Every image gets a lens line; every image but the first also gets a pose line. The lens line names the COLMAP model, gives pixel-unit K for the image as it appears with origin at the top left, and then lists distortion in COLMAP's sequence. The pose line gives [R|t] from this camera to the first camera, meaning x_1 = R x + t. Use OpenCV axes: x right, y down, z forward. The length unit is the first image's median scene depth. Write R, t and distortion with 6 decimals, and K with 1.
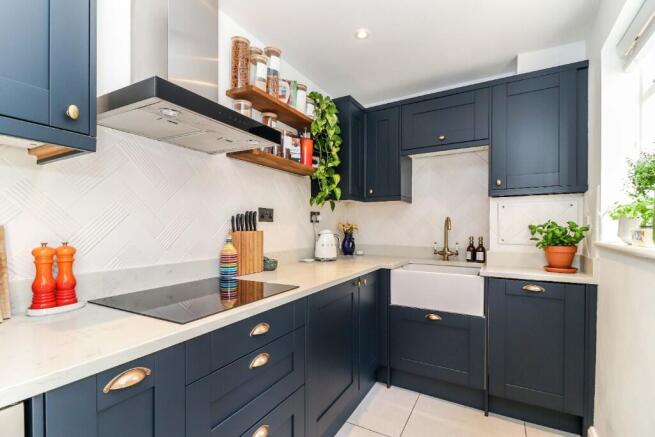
lens RADIAL K [[307.4, 0, 325.7], [0, 307.4, 230.7], [0, 0, 1]] dist [0.000553, -0.003935]
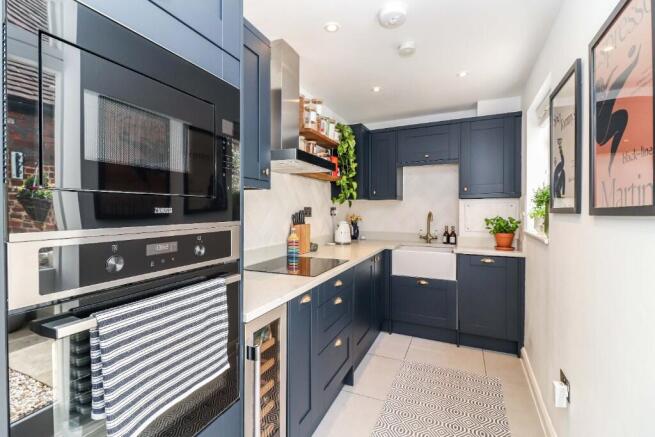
lens RADIAL K [[307.4, 0, 323.0], [0, 307.4, 212.8], [0, 0, 1]] dist [0.000553, -0.003935]
pose [[0.996222, -0.000592, 0.086844, -0.247893], [0.000895, 0.999994, -0.003442, -0.042979], [-0.086842, 0.003507, 0.996216, -0.412773]]
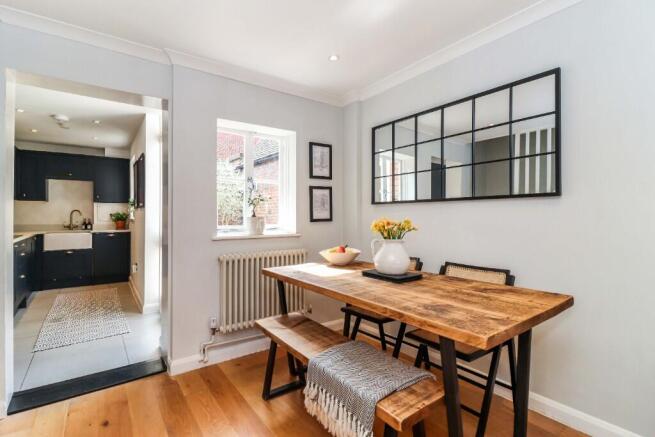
lens RADIAL K [[307.4, 0, 323.6], [0, 307.4, 215.7], [0, 0, 1]] dist [0.000553, -0.003935]
pose [[0.401851, -0.003015, 0.915700, -1.053354], [0.011230, 0.999936, -0.001636, 0.025253], [-0.915636, 0.010941, 0.401859, -1.801441]]
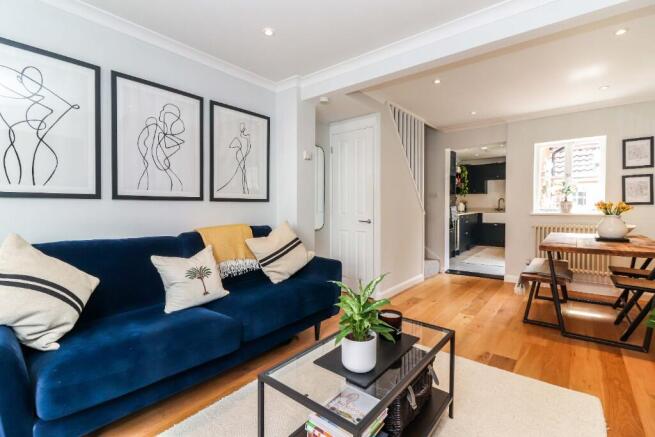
lens RADIAL K [[307.4, 0, 320.9], [0, 307.4, 208.0], [0, 0, 1]] dist [0.000553, -0.003935]
pose [[0.985715, -0.001017, -0.168421, -1.178989], [0.001177, 0.999999, 0.000847, 0.067338], [0.168420, -0.001033, 0.985715, -3.232402]]
